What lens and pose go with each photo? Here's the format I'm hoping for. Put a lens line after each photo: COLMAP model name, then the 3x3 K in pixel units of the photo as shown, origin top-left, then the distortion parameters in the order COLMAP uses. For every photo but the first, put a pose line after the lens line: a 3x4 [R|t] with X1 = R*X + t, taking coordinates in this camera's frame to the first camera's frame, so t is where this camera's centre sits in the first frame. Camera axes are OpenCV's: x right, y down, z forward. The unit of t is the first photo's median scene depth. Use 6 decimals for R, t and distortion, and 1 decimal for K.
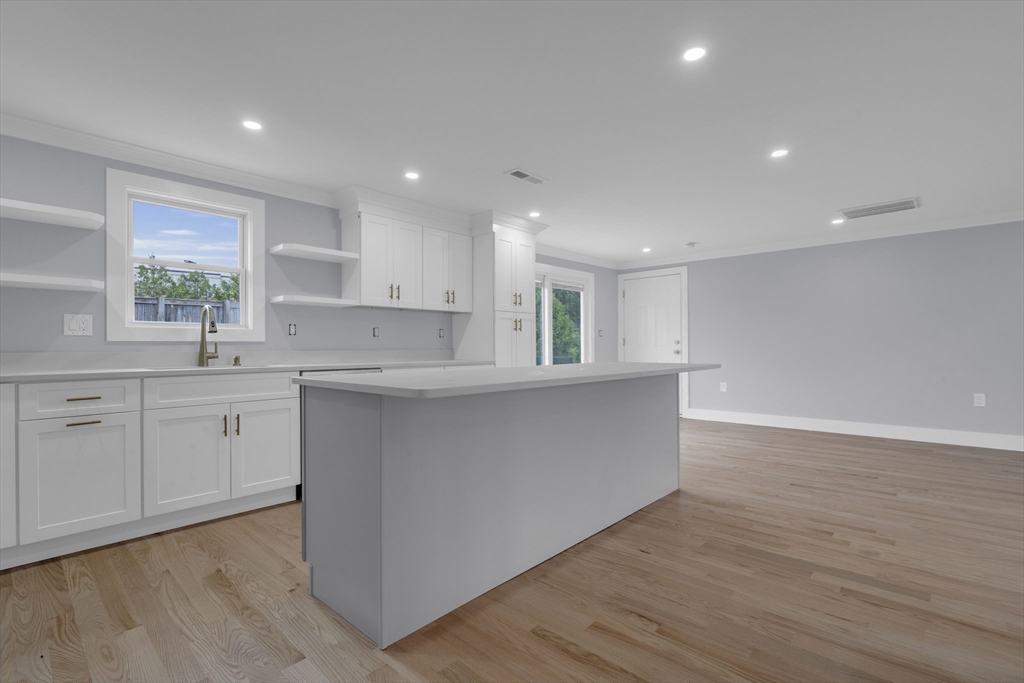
lens RADIAL K [[465.7, 0, 507.7], [0, 465.7, 344.9], [0, 0, 1]] dist [-0.007238, 0.002601]
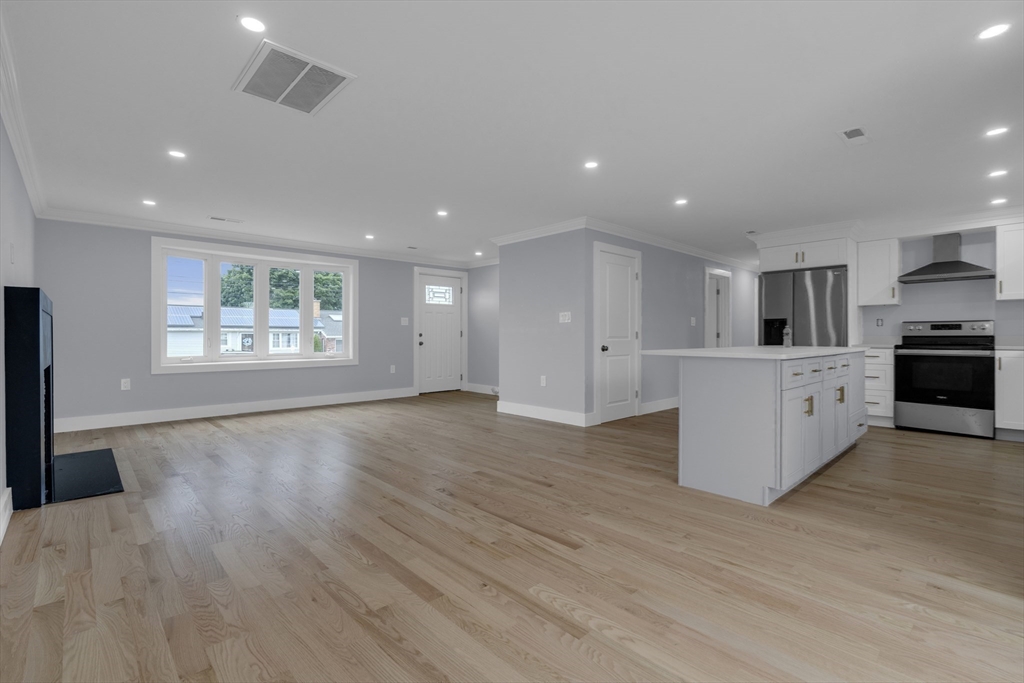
lens RADIAL K [[465.7, 0, 515.4], [0, 465.7, 339.2], [0, 0, 1]] dist [-0.007238, 0.002601]
pose [[-0.999312, 0.005512, 0.036682, 0.654762], [0.005518, 0.999985, 0.000072, 0.012915], [-0.036681, 0.000274, -0.999327, 1.934004]]
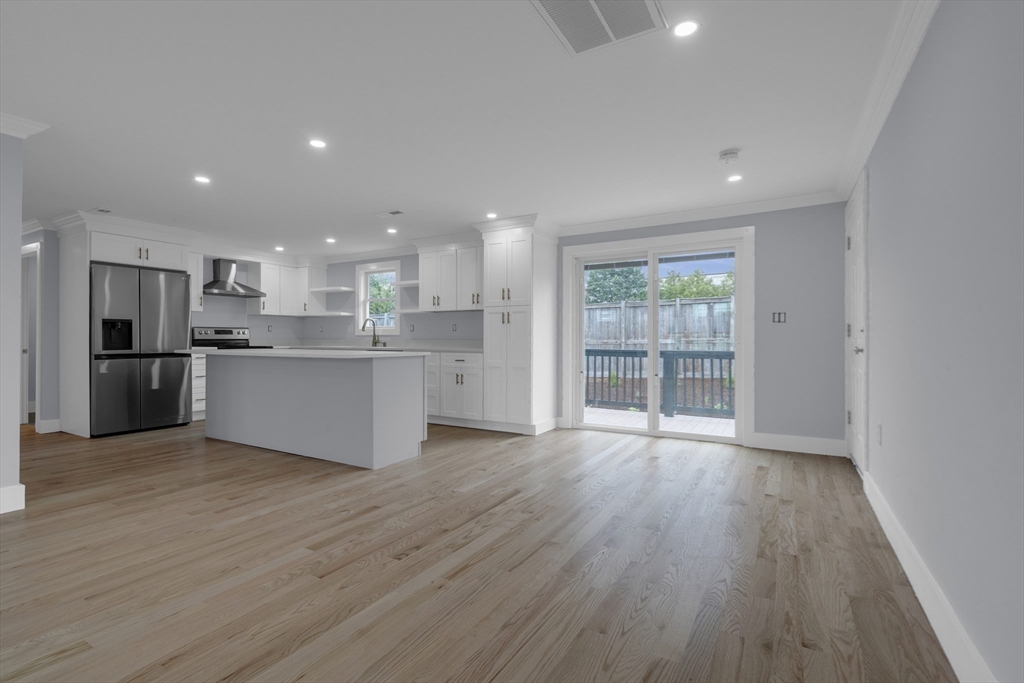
lens RADIAL K [[465.7, 0, 515.9], [0, 465.7, 338.5], [0, 0, 1]] dist [-0.007238, 0.002601]
pose [[0.238639, 0.004064, -0.971100, 1.482788], [0.002352, 0.999986, 0.004763, 0.000179], [0.971105, -0.003421, 0.238626, 1.055608]]
